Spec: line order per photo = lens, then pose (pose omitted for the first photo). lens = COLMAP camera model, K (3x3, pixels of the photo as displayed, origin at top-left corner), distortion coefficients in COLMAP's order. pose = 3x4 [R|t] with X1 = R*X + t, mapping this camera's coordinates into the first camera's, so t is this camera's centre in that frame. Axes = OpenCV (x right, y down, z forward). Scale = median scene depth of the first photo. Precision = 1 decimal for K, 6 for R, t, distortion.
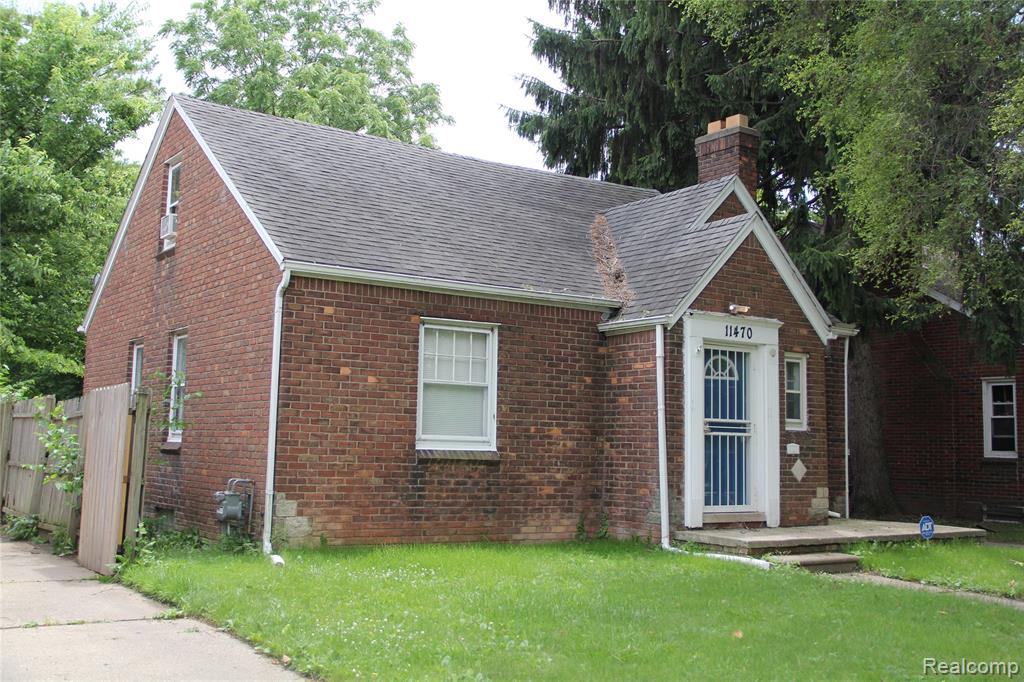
lens RADIAL K [[1062.3, 0, 512.9], [0, 1062.3, 334.3], [0, 0, 1]] dist [-0.015938, 0.000000]
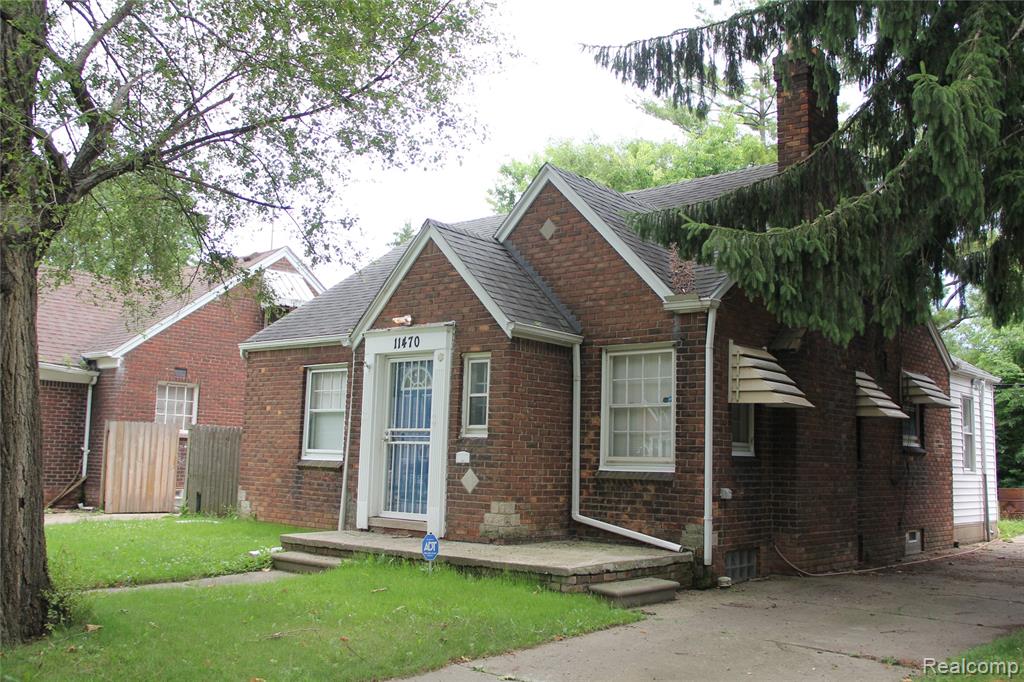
lens RADIAL K [[983.6, 0, 511.7], [0, 983.6, 347.2], [0, 0, 1]] dist [-0.017786, 0.000000]
pose [[0.263238, -0.125389, -0.956548, 1.139252], [0.076689, 0.991100, -0.108814, 0.112586], [0.961678, -0.044712, 0.270511, 0.838103]]
